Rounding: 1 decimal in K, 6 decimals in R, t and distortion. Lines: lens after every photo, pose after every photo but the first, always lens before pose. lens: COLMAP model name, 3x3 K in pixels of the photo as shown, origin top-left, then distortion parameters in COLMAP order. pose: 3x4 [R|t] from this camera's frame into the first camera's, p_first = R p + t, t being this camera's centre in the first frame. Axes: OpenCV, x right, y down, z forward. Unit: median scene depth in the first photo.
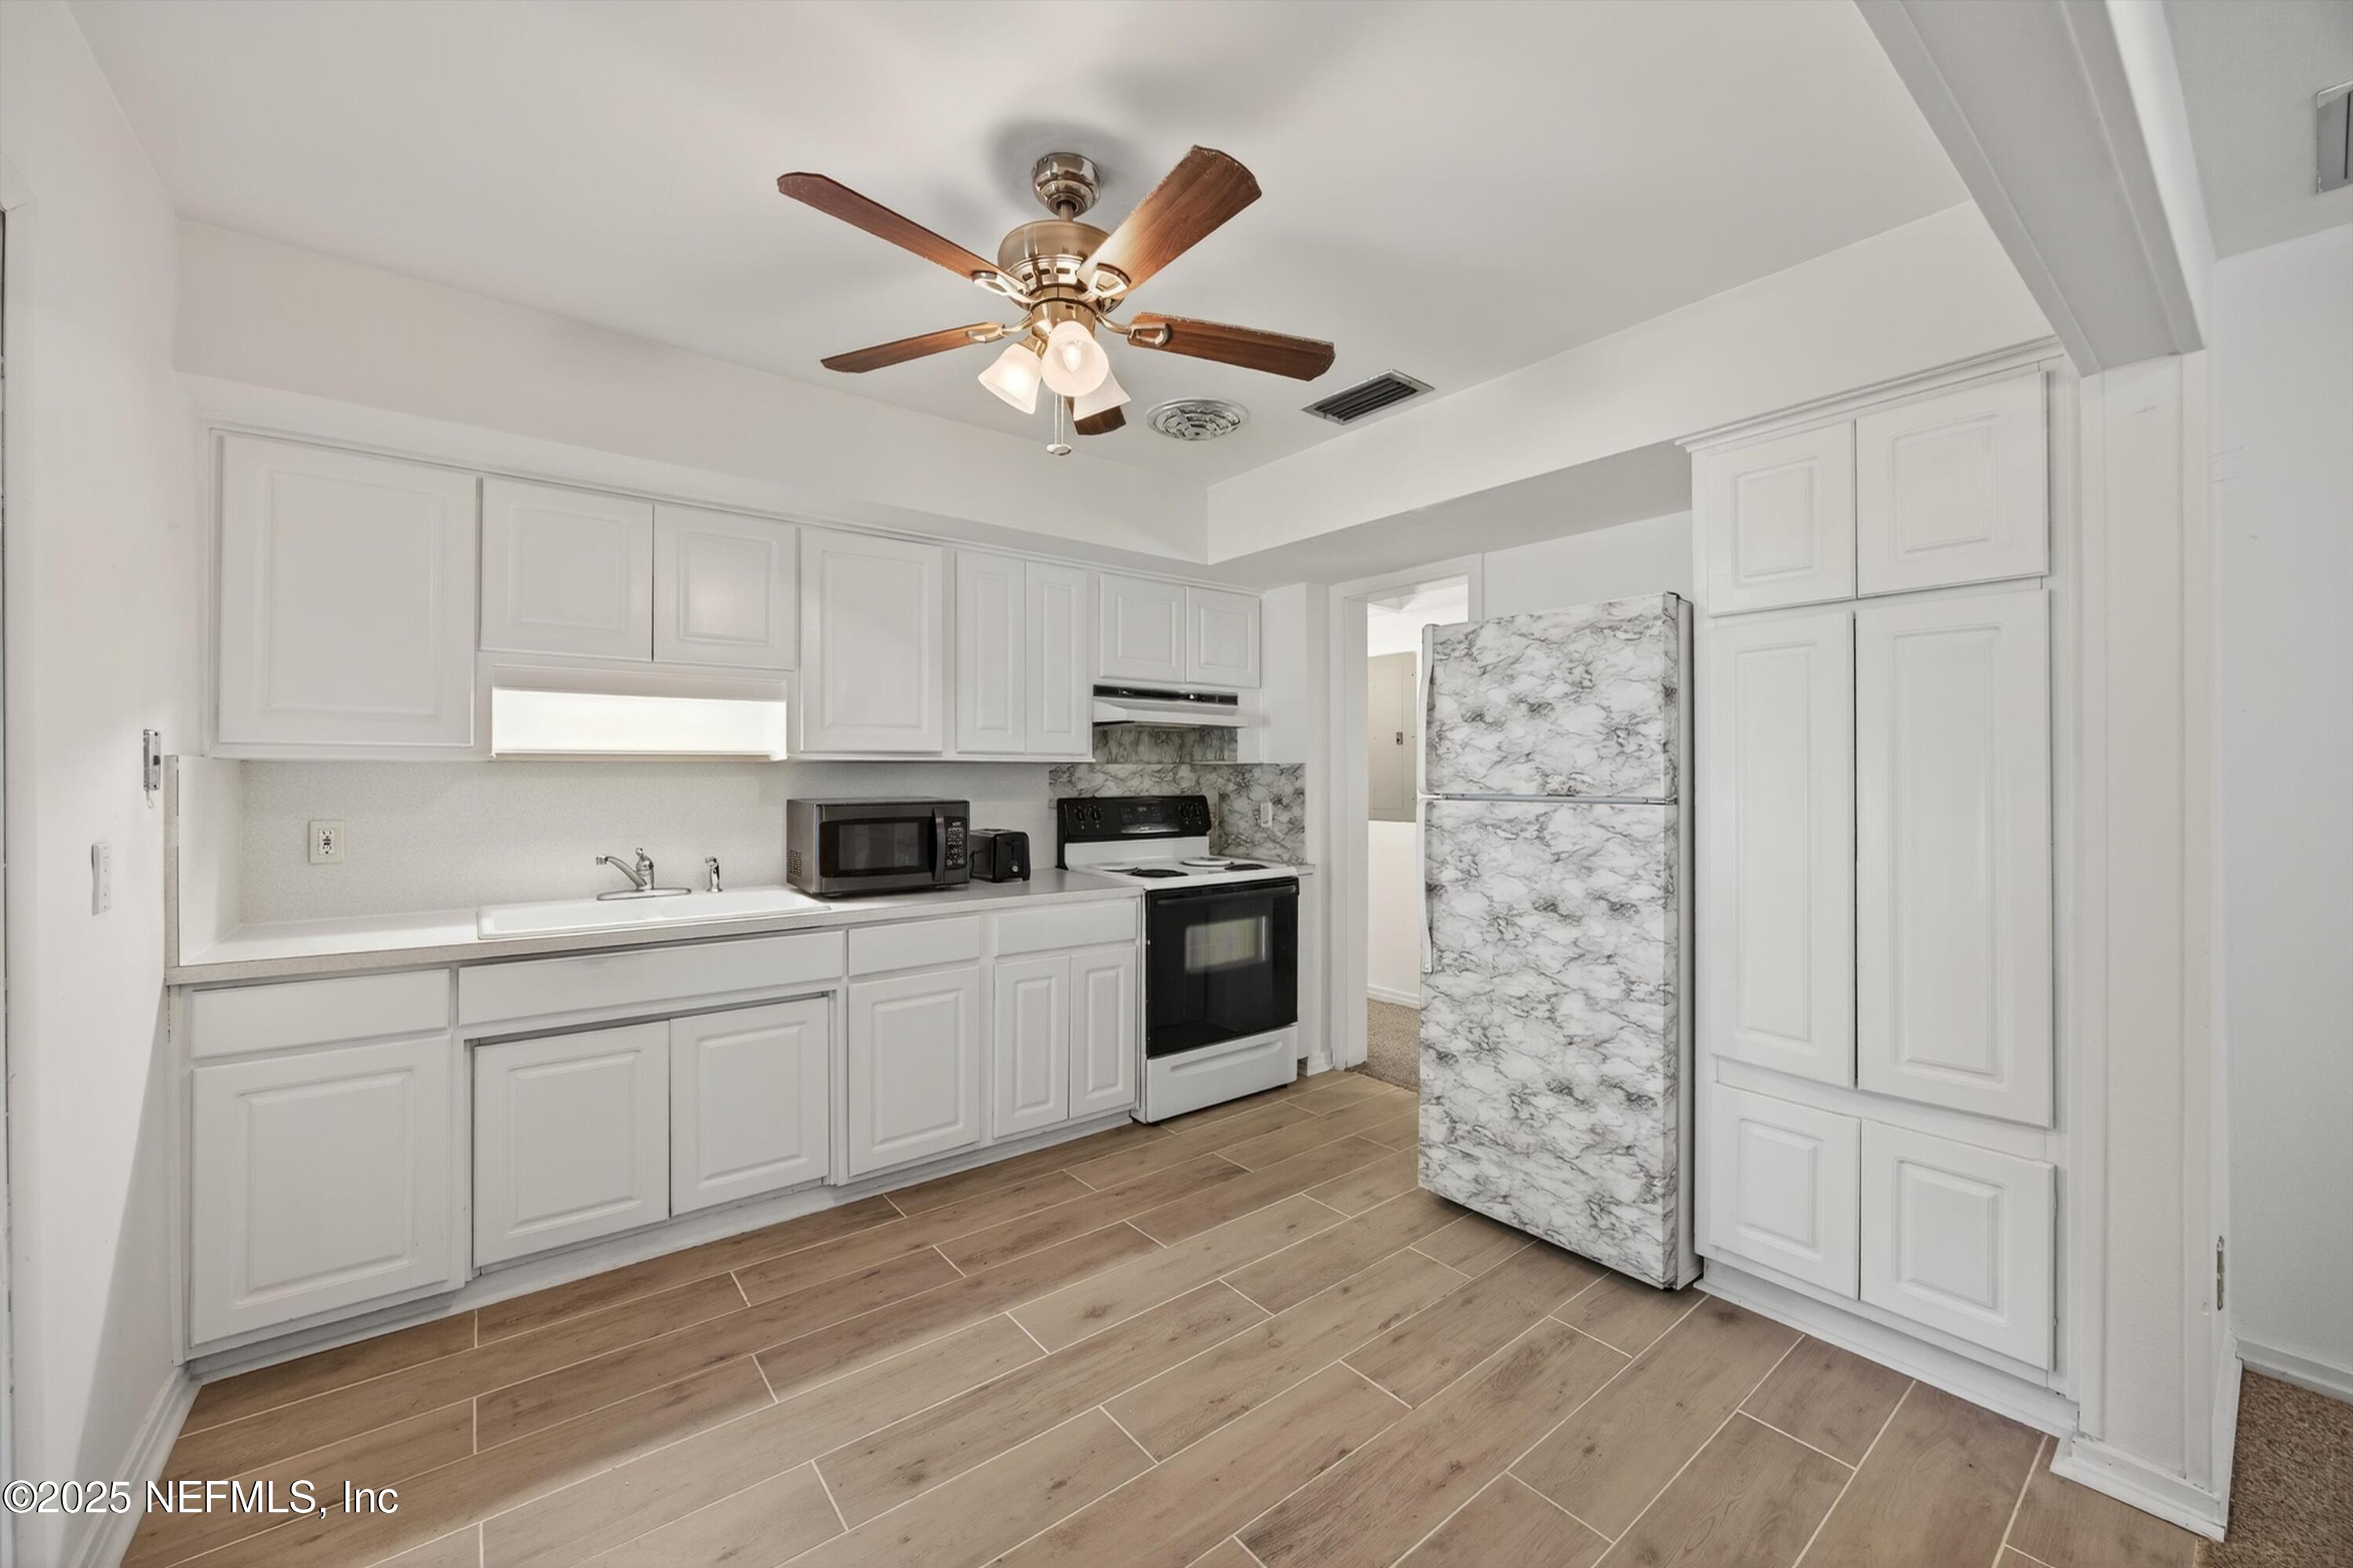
lens RADIAL K [[919.6, 0, 1177.2], [0, 919.6, 779.0], [0, 0, 1]] dist [-0.009846, 0.001386]
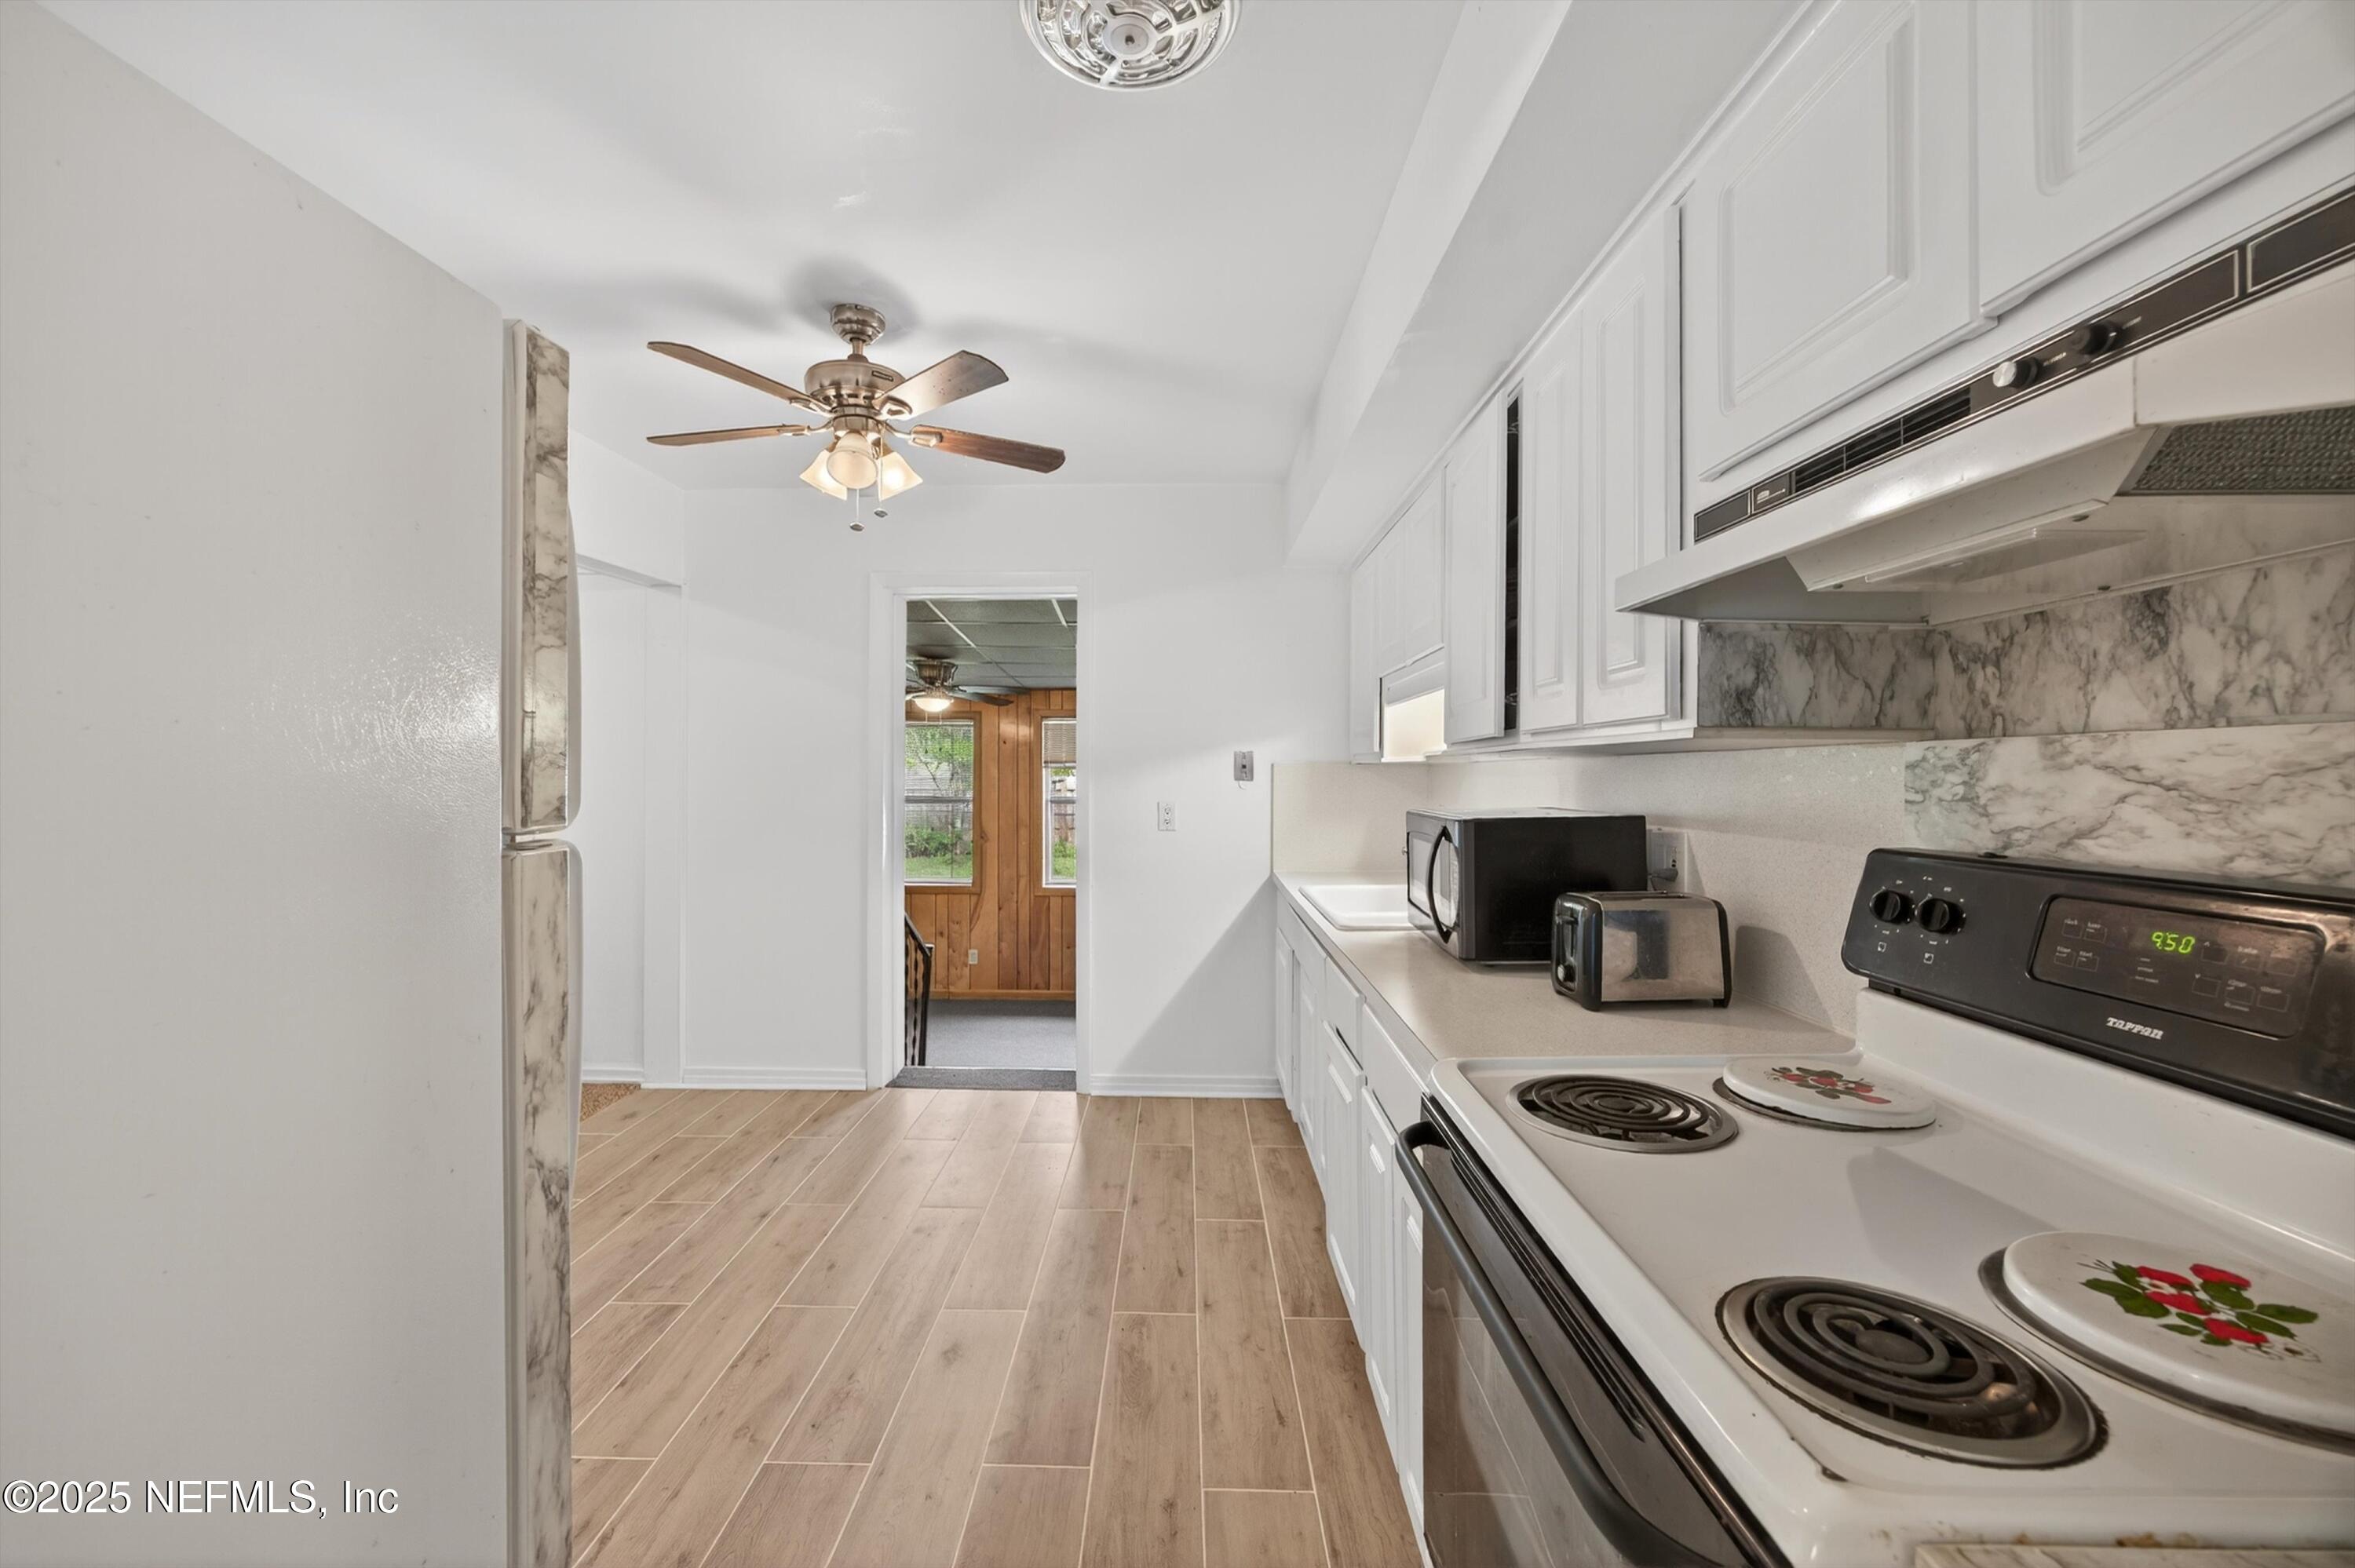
lens RADIAL K [[920.2, 0, 1157.0], [0, 920.2, 768.8], [0, 0, 1]] dist [-0.009846, 0.001386]
pose [[-0.643491, -0.005523, -0.765434, 0.425858], [-0.006688, 0.999976, -0.001594, -0.006850], [0.765425, 0.004094, -0.643512, 1.523379]]
